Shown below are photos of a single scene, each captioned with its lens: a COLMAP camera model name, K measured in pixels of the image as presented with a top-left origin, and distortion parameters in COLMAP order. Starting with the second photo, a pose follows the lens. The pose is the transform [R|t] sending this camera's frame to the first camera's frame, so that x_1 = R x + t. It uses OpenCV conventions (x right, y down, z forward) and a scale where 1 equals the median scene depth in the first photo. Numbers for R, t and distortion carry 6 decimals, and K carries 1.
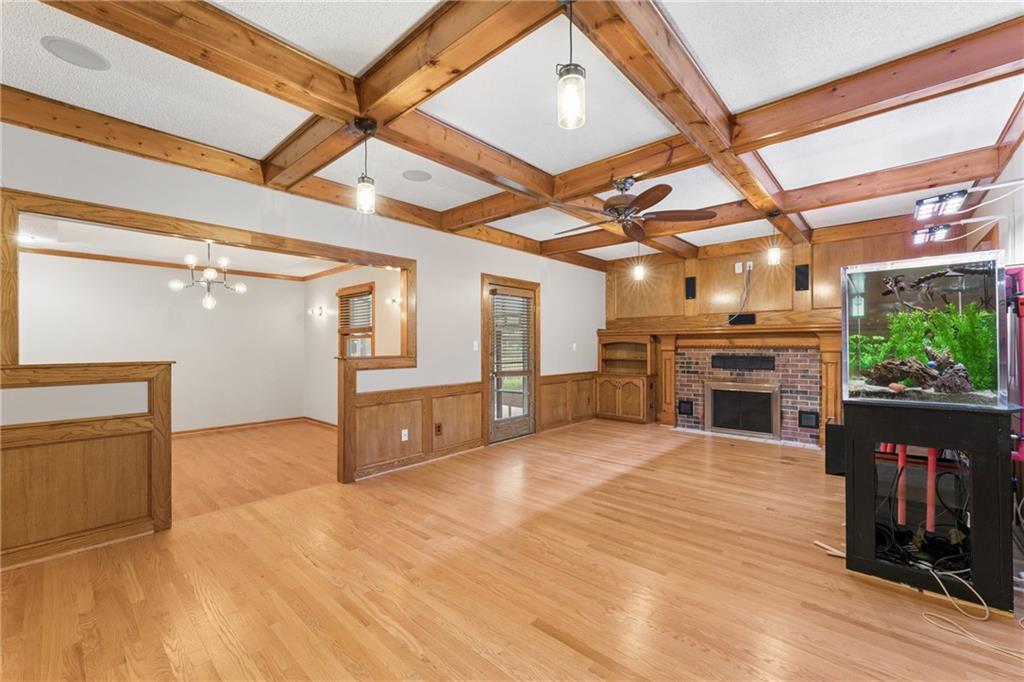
lens RADIAL K [[413.9, 0, 517.4], [0, 413.9, 345.1], [0, 0, 1]] dist [0.001442, -0.001202]
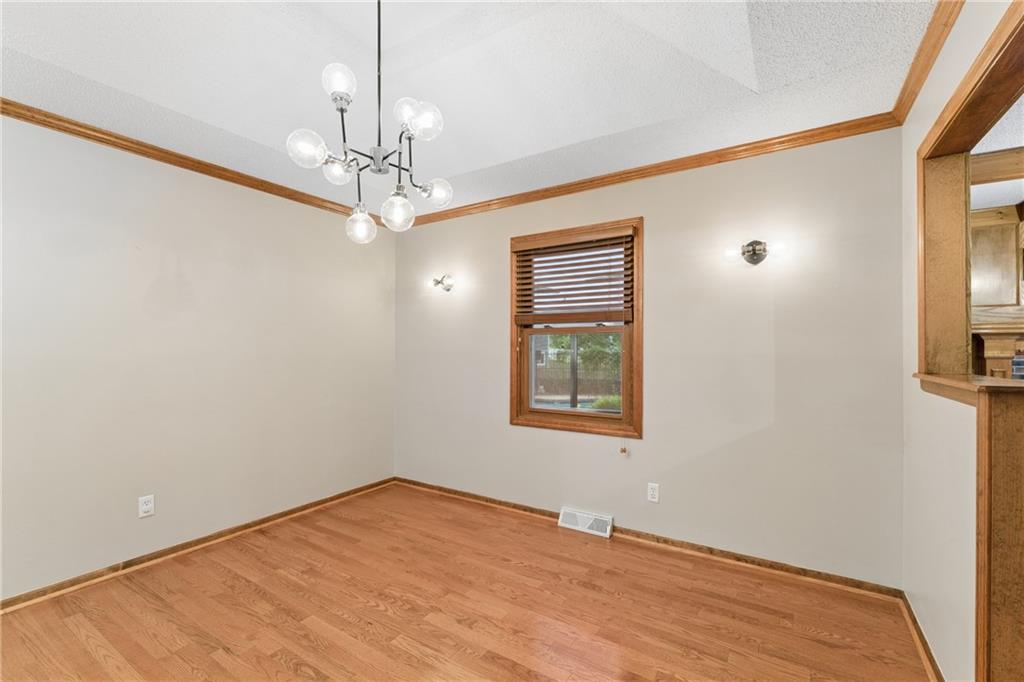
lens RADIAL K [[436.3, 0, 512.2], [0, 436.3, 346.4], [0, 0, 1]] dist [-0.004836, 0.001618]
pose [[0.988031, 0.006451, 0.154123, -0.500227], [-0.006243, 0.999979, -0.001832, 0.000734], [-0.154132, 0.000847, 0.988050, 0.451733]]
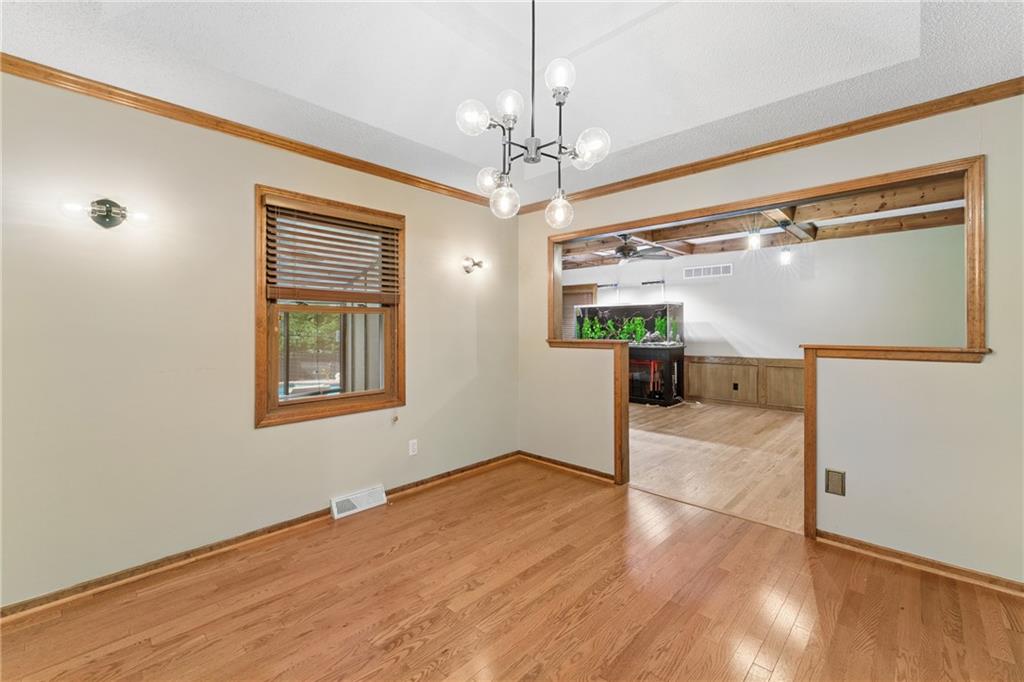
lens RADIAL K [[436.3, 0, 507.8], [0, 436.3, 327.6], [0, 0, 1]] dist [-0.004836, 0.001618]
pose [[0.034886, 0.006653, 0.999369, -0.817654], [-0.002990, 0.999974, -0.006553, 0.003368], [-0.999387, -0.002759, 0.034905, 0.729878]]
